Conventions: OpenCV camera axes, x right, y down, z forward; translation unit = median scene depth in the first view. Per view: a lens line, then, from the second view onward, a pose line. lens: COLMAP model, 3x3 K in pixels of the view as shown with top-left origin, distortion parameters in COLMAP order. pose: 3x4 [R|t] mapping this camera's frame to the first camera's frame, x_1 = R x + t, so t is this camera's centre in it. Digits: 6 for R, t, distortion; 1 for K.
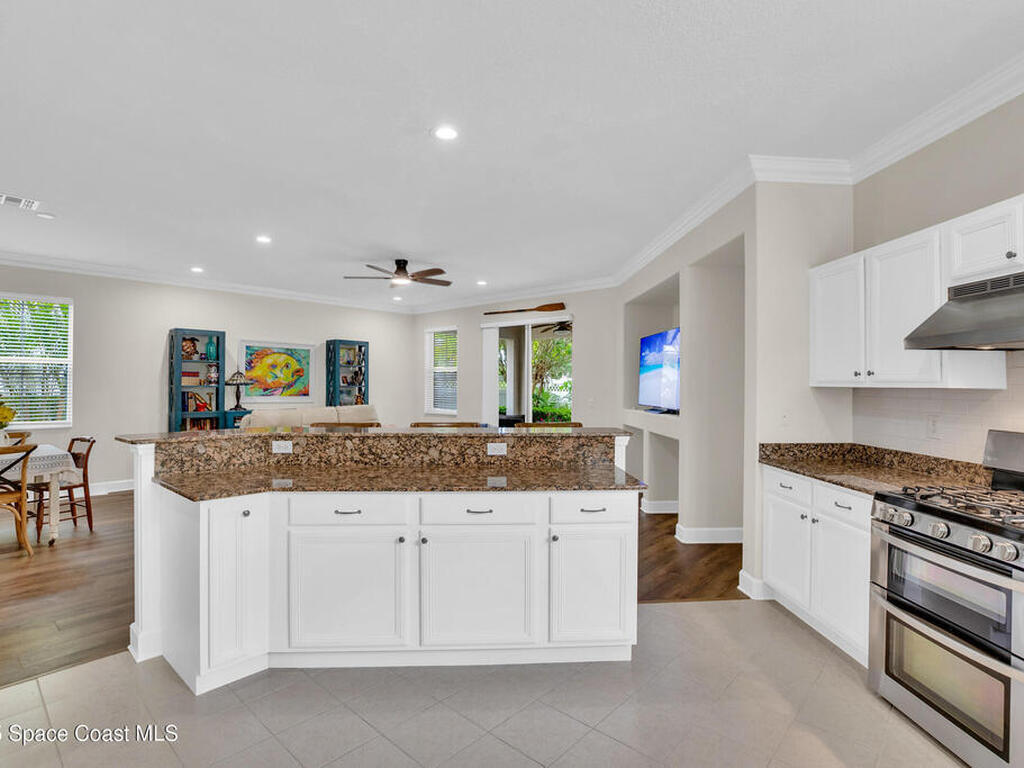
lens RADIAL K [[530.4, 0, 515.2], [0, 530.4, 377.4], [0, 0, 1]] dist [-0.045327, 0.013667]
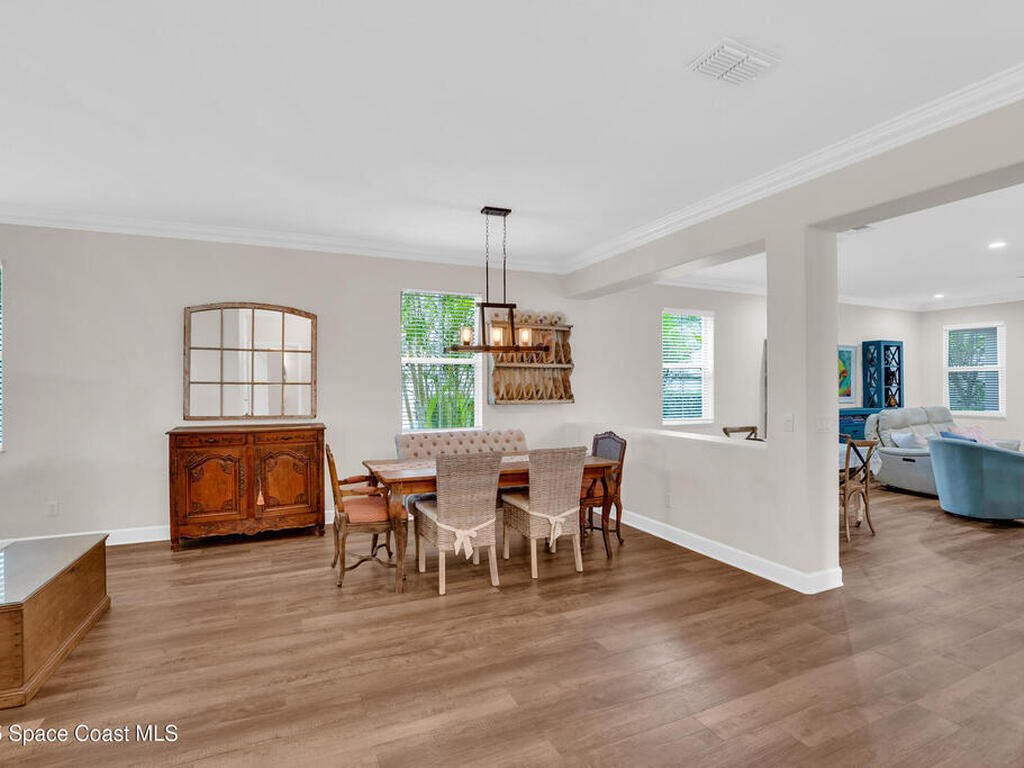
lens RADIAL K [[530.4, 0, 511.4], [0, 530.4, 381.1], [0, 0, 1]] dist [-0.045327, 0.013667]
pose [[0.914987, -0.005627, -0.403444, -0.688257], [0.009306, 0.999931, 0.007160, -0.009049], [0.403376, -0.010306, 0.914976, -0.226836]]
